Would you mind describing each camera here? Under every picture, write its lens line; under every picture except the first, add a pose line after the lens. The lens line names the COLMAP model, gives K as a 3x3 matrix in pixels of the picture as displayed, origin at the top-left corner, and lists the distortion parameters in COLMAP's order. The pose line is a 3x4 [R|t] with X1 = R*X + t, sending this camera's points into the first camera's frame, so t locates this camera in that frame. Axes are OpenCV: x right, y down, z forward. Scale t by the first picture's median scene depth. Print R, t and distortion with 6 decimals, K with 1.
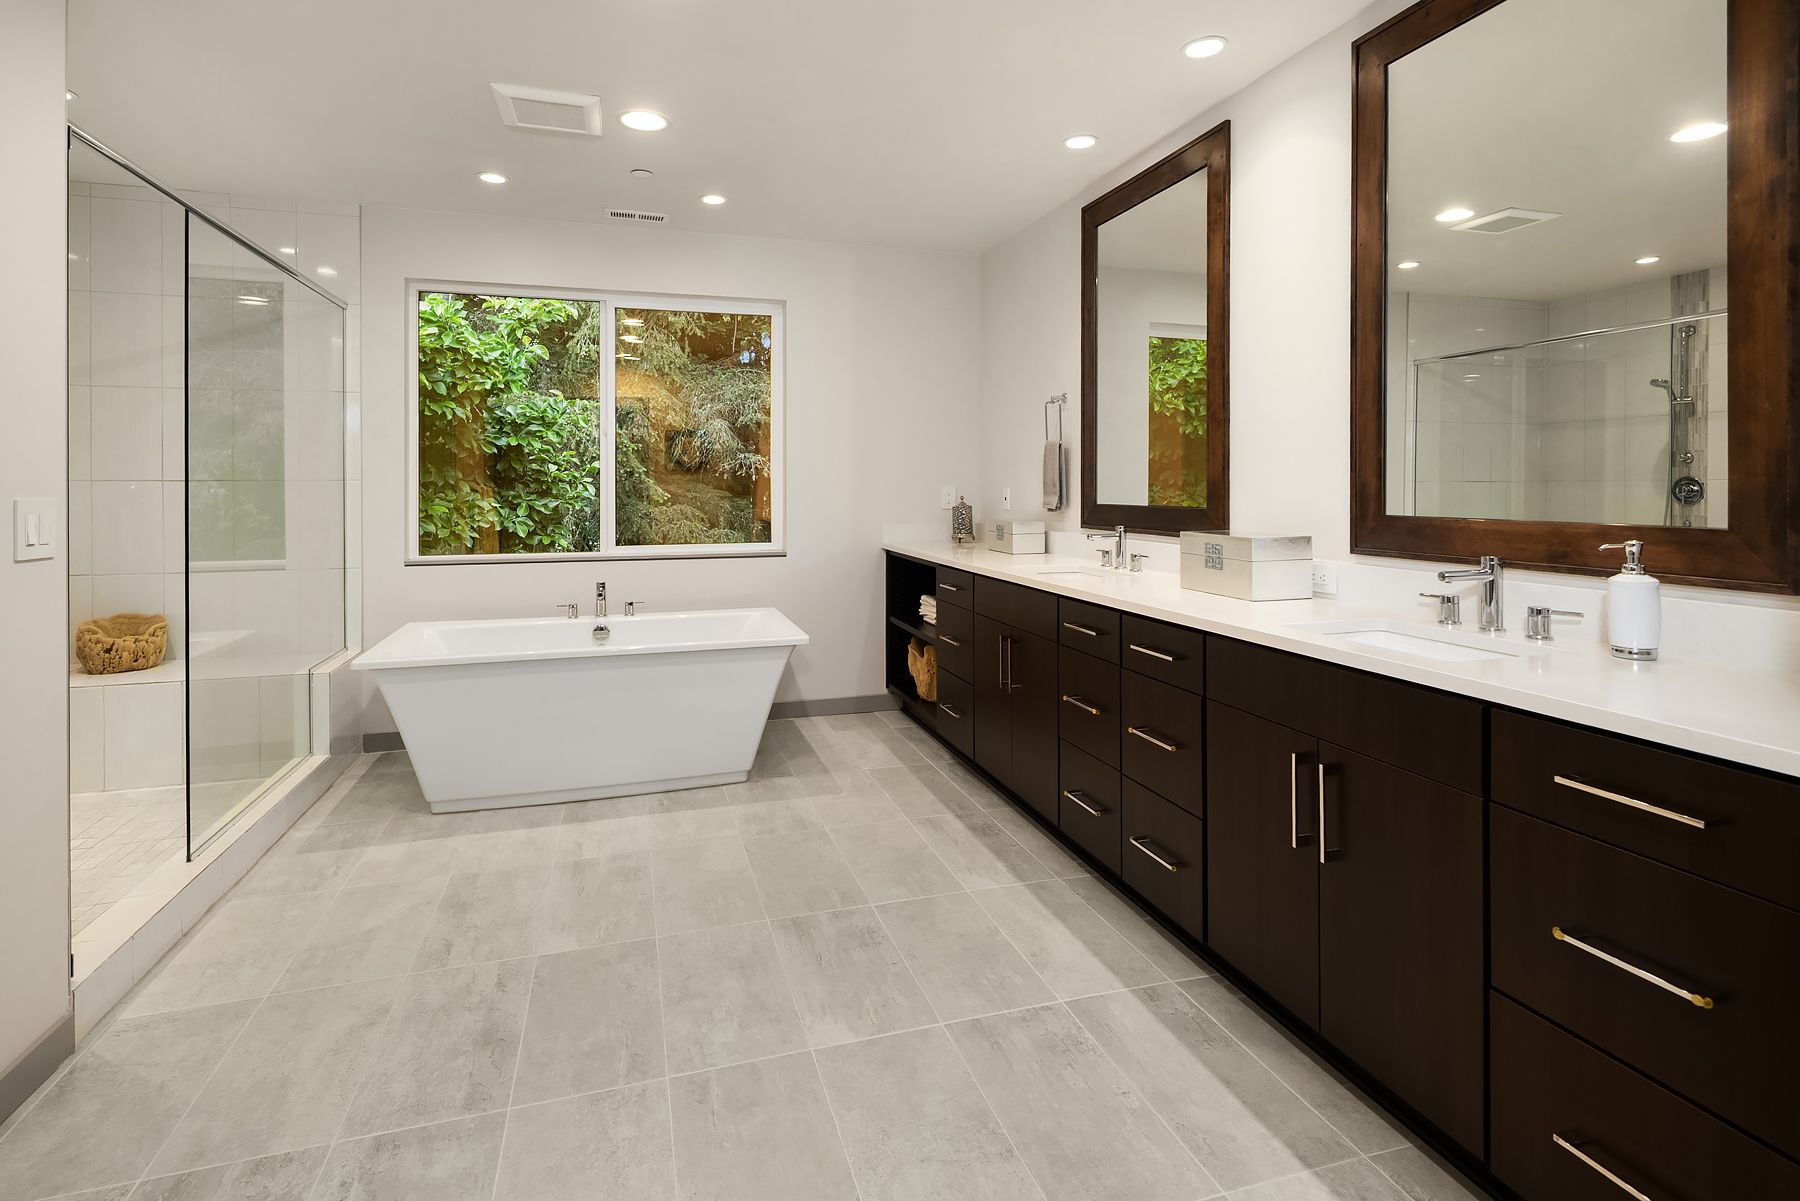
lens RADIAL K [[893.8, 0, 898.3], [0, 893.8, 489.4], [0, 0, 1]] dist [0.016034, -0.000500]
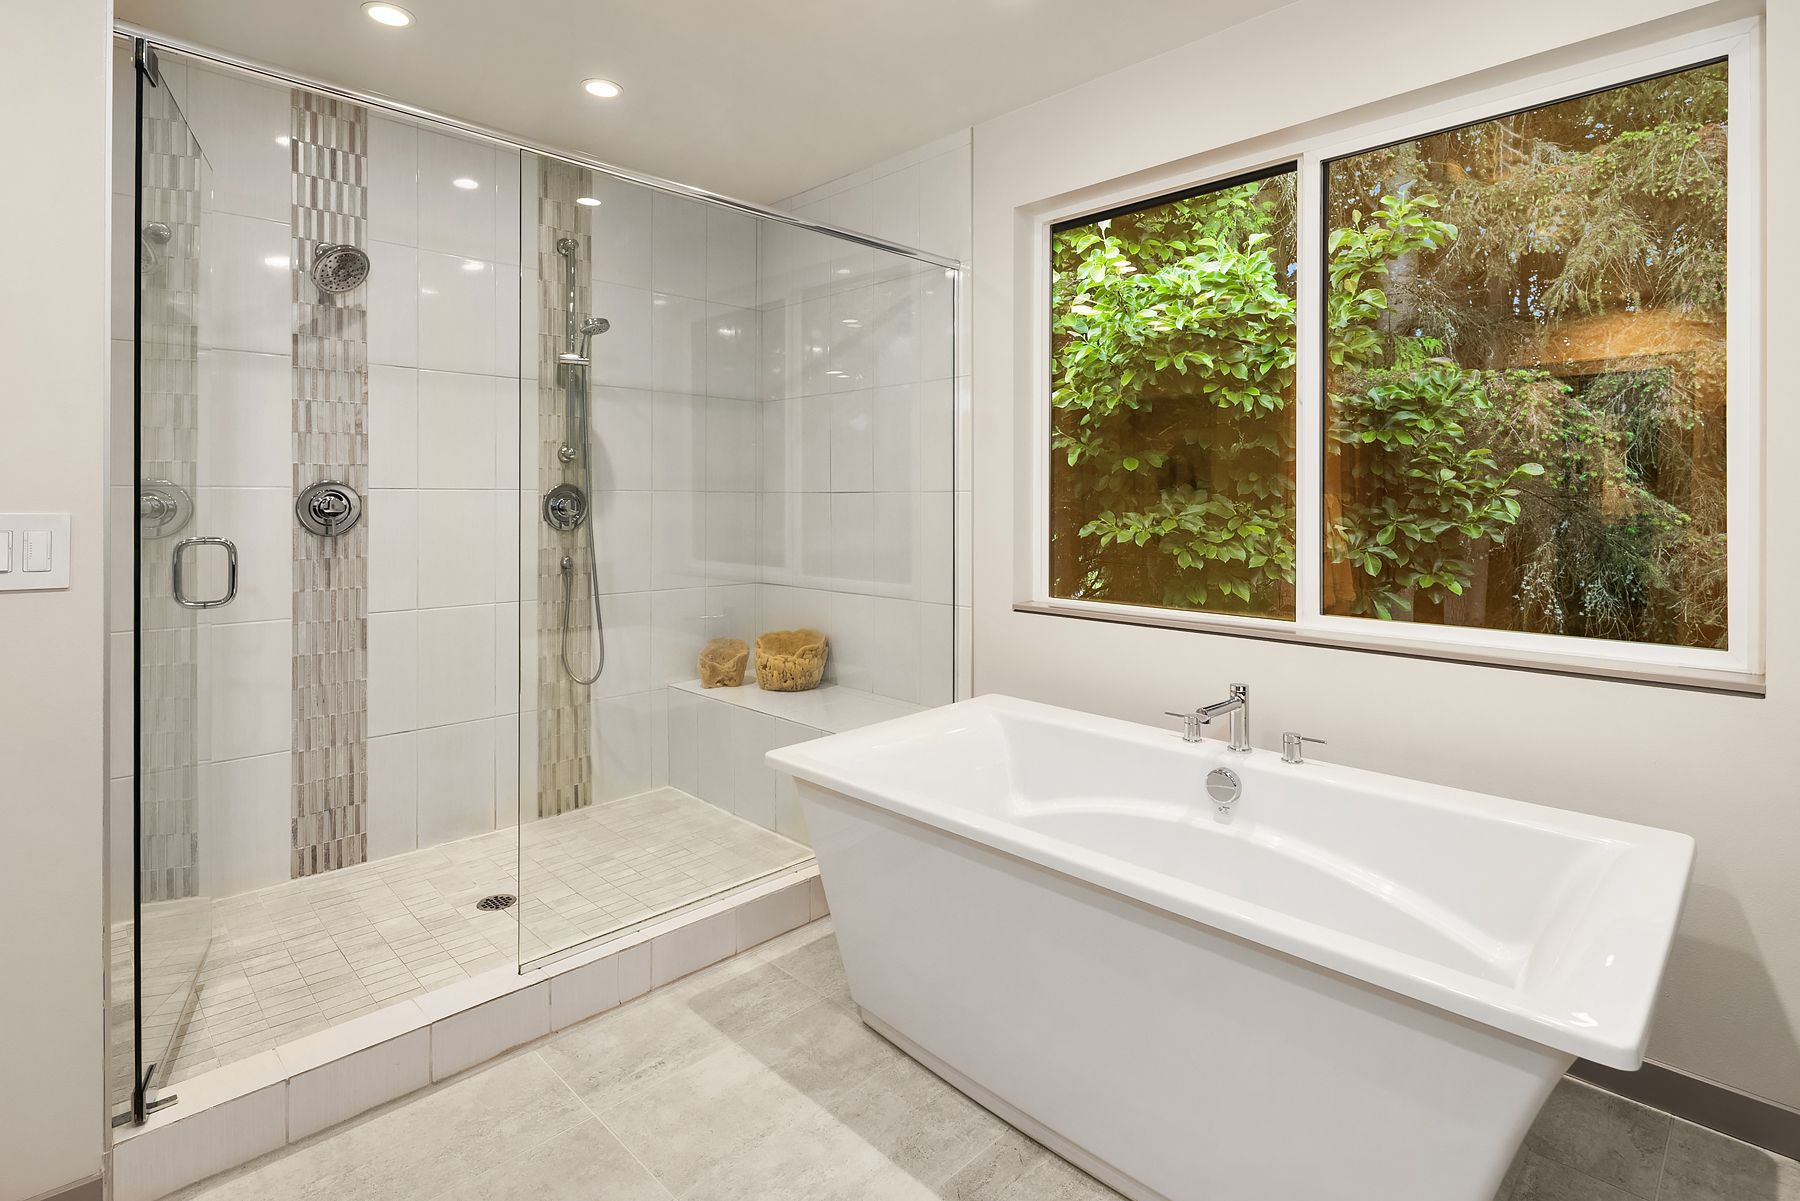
lens RADIAL K [[893.8, 0, 898.3], [0, 893.8, 489.4], [0, 0, 1]] dist [0.016034, -0.000500]
pose [[0.460362, -0.005184, -0.887716, 0.041232], [-0.009200, 0.999901, -0.010610, -0.003117], [0.887684, 0.013052, 0.460269, 0.562386]]
